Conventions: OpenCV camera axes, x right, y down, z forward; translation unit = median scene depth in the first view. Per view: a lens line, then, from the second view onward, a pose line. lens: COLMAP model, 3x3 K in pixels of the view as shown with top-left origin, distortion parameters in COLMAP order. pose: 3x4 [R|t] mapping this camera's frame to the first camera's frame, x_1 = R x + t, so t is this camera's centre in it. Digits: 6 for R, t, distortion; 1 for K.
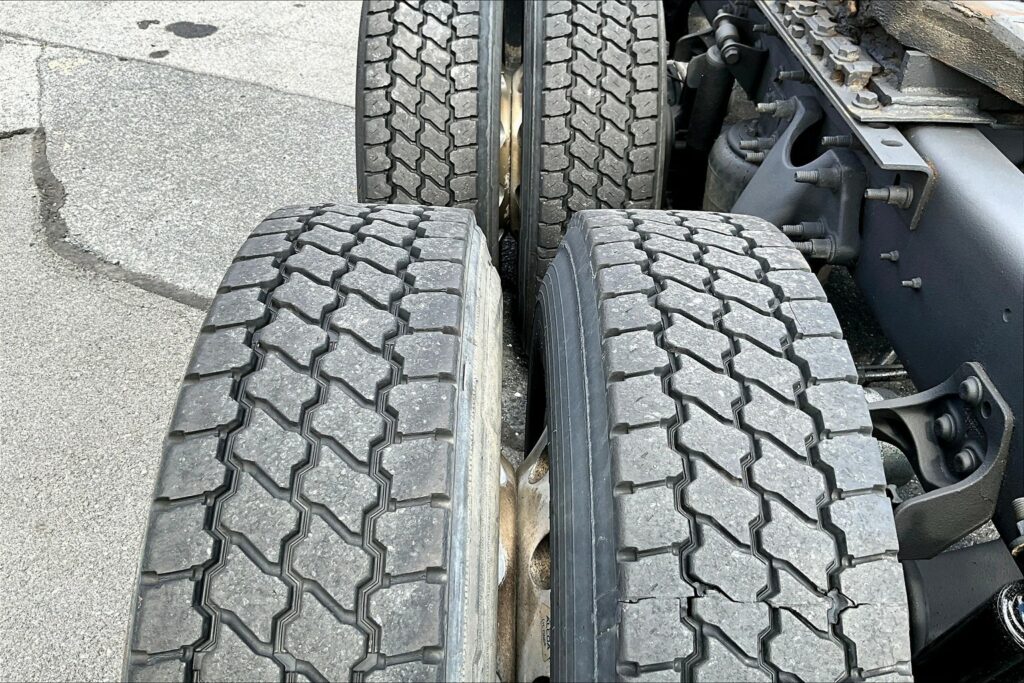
lens RADIAL K [[853.9, 0, 511.9], [0, 853.9, 352.8], [0, 0, 1]] dist [0.065363, -0.134761]
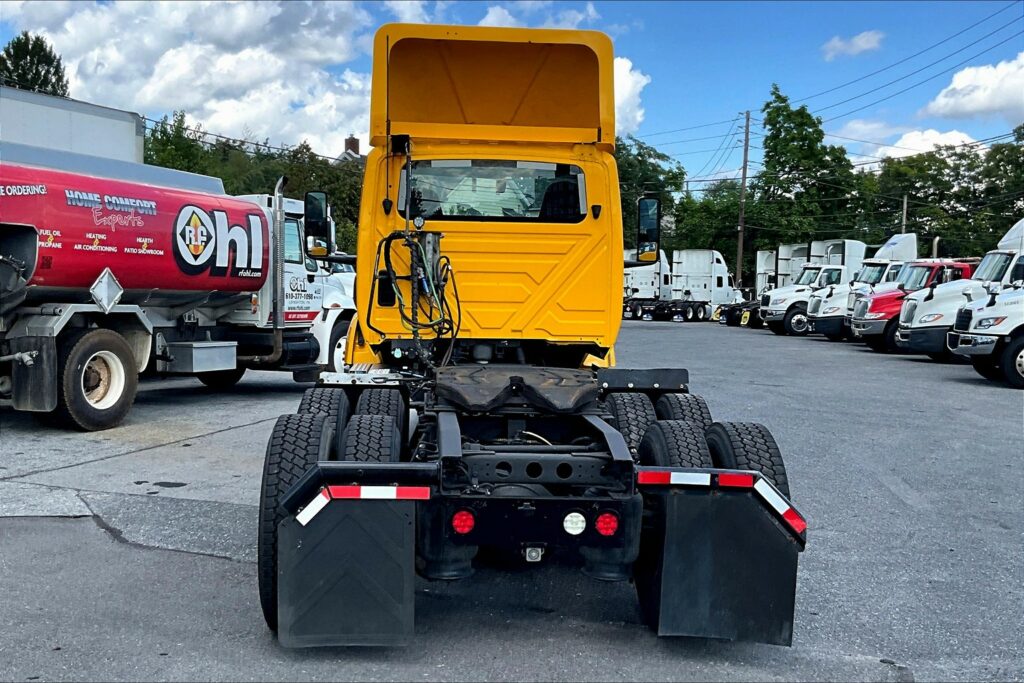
lens RADIAL K [[1158.7, 0, 512.0], [0, 1158.7, 341.5], [0, 0, 1]] dist [0.074011, -0.022118]
pose [[0.997283, -0.001411, 0.073650, 0.275545], [0.043972, 0.813550, -0.579830, 1.821210], [-0.059100, 0.581493, 0.811402, -2.511484]]
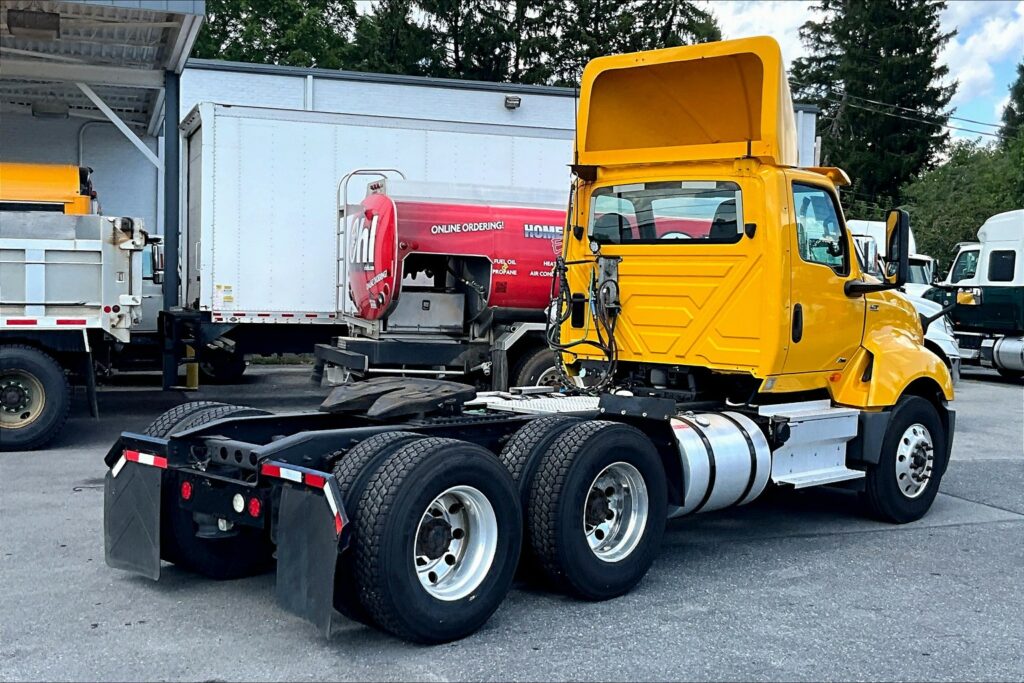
lens RADIAL K [[1279.5, 0, 512.0], [0, 1279.5, 341.5], [0, 0, 1]] dist [-0.004034, 0.009890]
pose [[0.725121, 0.031872, -0.687883, 4.187066], [-0.438608, 0.791467, -0.425680, 1.368338], [0.530870, 0.610380, 0.587889, -1.973334]]
